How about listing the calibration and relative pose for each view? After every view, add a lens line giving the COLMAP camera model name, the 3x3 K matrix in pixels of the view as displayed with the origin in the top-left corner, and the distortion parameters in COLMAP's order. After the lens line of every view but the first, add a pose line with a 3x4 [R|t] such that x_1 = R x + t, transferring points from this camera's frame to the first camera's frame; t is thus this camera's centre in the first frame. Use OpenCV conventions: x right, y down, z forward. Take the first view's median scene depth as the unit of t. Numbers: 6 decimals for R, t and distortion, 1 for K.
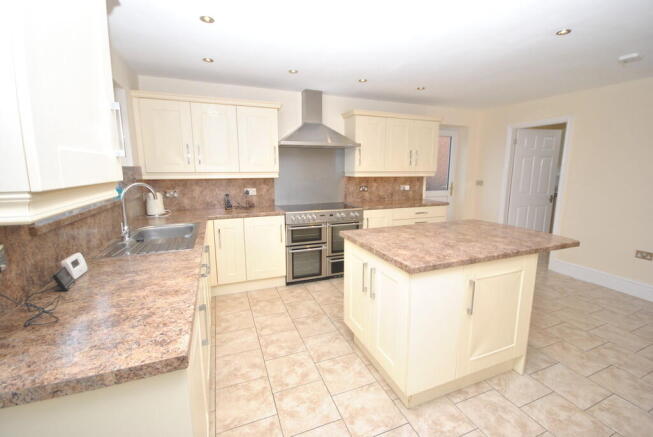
lens RADIAL K [[290.0, 0, 333.6], [0, 290.0, 217.3], [0, 0, 1]] dist [-0.001567, -0.000310]
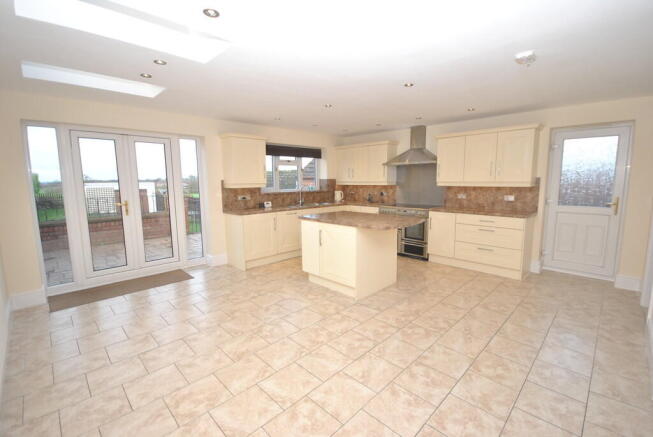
lens RADIAL K [[290.0, 0, 333.6], [0, 290.0, 217.3], [0, 0, 1]] dist [-0.001567, -0.000310]
pose [[0.396563, 0.119866, -0.910149, 1.123500], [-0.144721, 0.987204, 0.066957, -0.020806], [0.906529, 0.105165, 0.408835, 0.071608]]
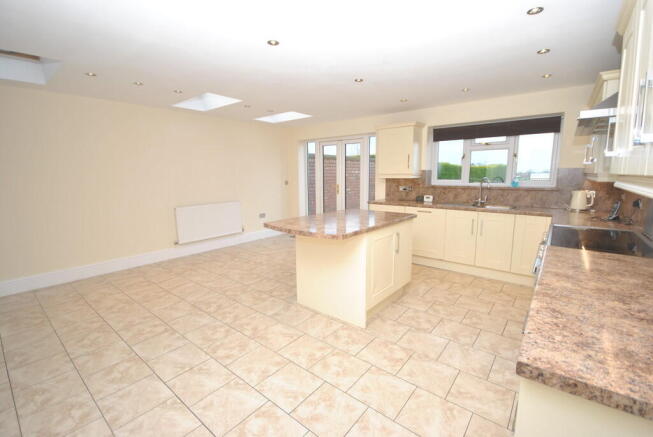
lens RADIAL K [[289.4, 0, 336.5], [0, 289.4, 214.5], [0, 0, 1]] dist [0.003672, -0.010902]
pose [[-0.870008, 0.077553, -0.486900, 0.639891], [-0.073213, 0.956281, 0.283136, -0.198995], [0.487571, 0.281979, -0.826294, 1.214492]]
